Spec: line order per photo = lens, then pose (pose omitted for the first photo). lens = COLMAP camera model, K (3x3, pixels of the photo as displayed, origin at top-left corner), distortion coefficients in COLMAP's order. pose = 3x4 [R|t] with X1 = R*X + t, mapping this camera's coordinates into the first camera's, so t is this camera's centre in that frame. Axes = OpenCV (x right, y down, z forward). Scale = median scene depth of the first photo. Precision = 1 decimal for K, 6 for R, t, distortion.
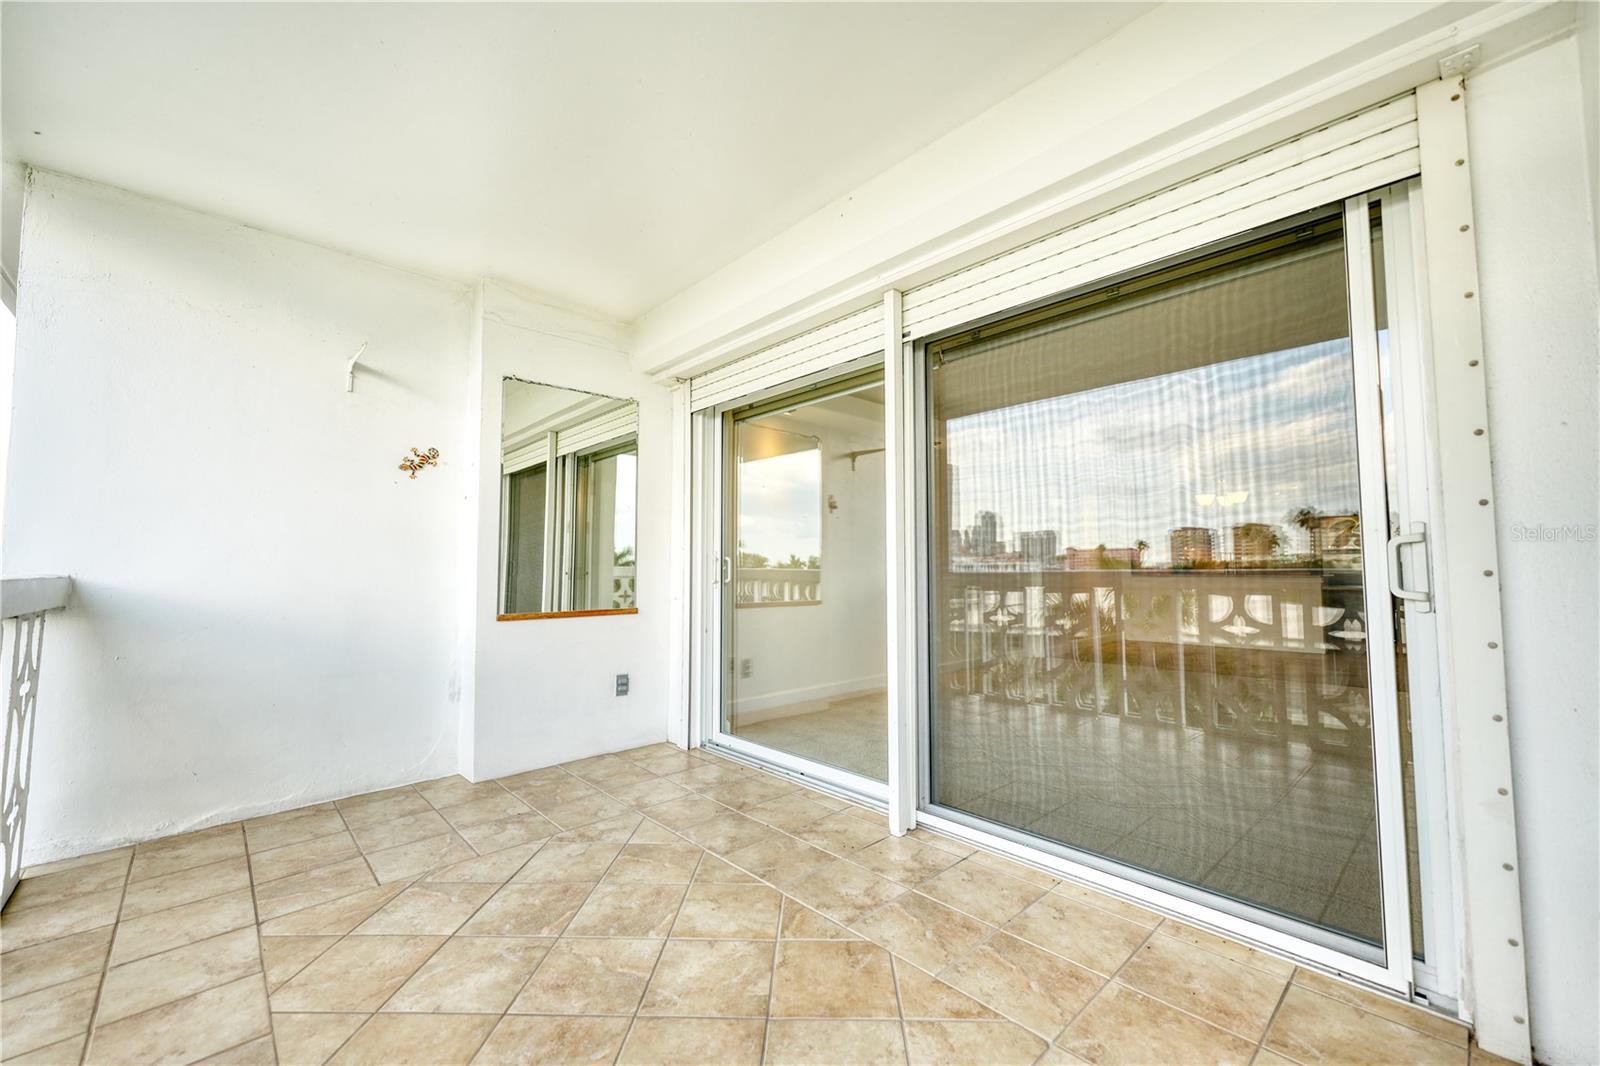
lens RADIAL K [[645.0, 0, 798.2], [0, 645.0, 531.6], [0, 0, 1]] dist [0.003605, 0.000607]
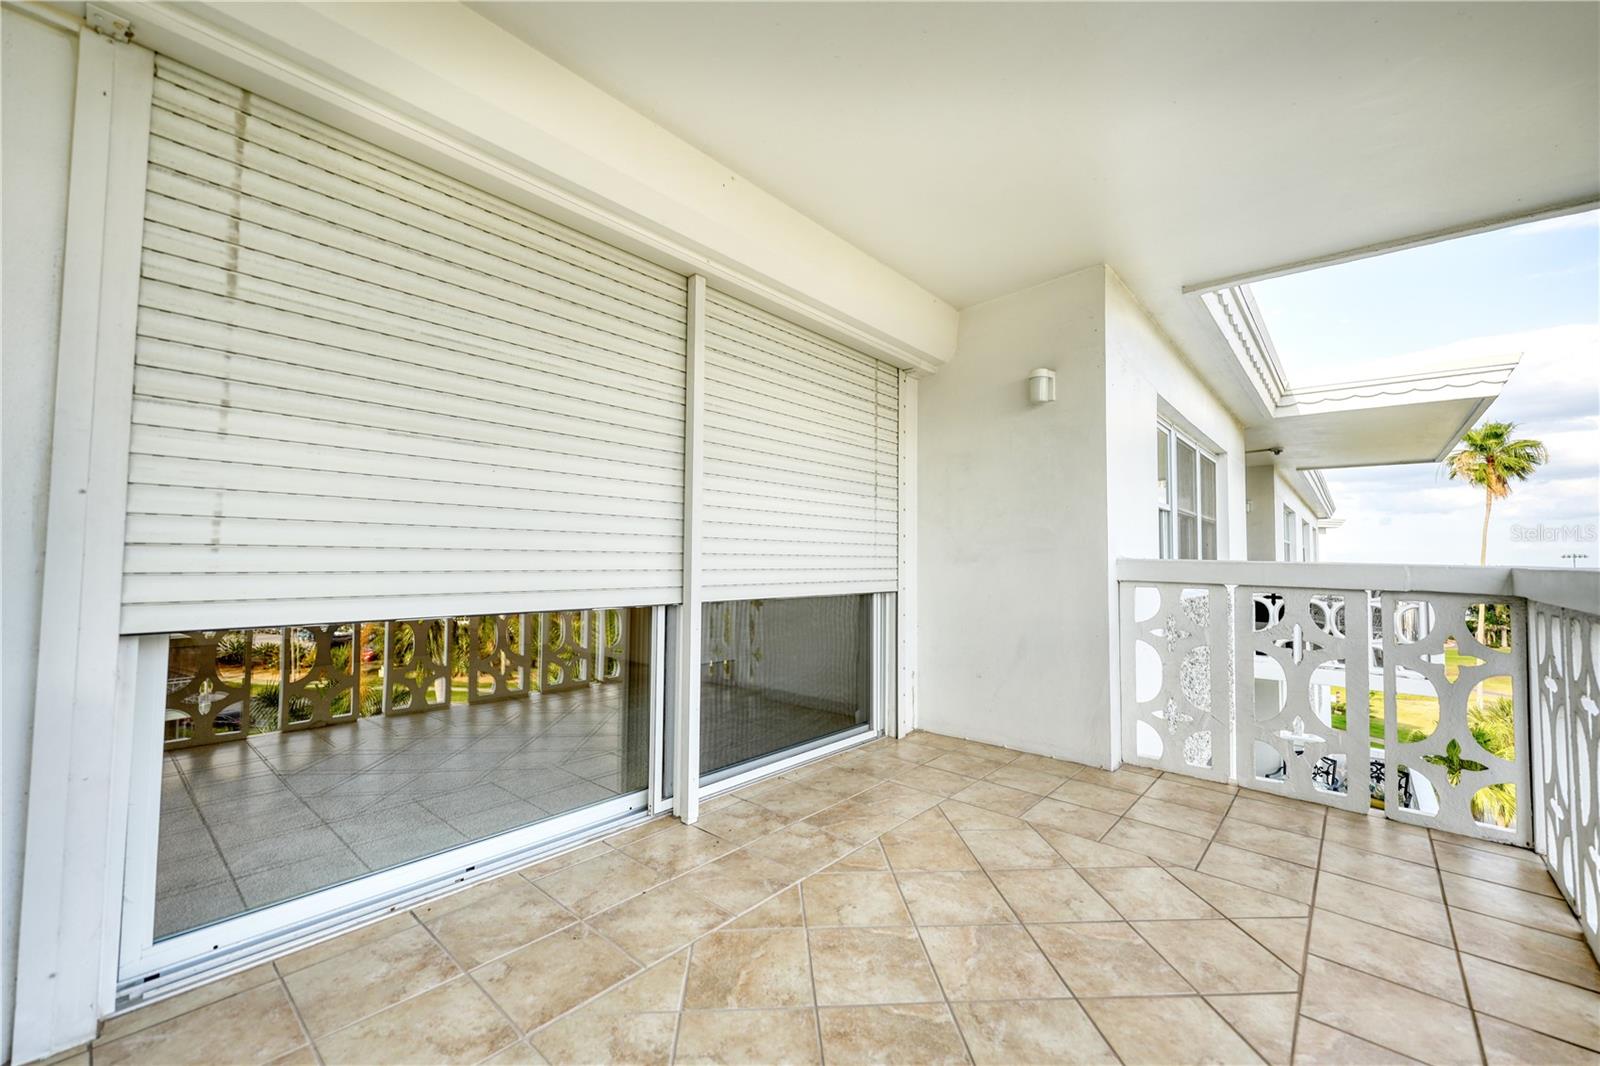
lens RADIAL K [[645.0, 0, 803.0], [0, 645.0, 530.4], [0, 0, 1]] dist [0.003605, 0.000607]
pose [[-0.123890, 0.045681, 0.991244, -1.062348], [-0.075513, 0.995609, -0.055320, 0.072037], [-0.989419, -0.081705, -0.119896, 1.179749]]
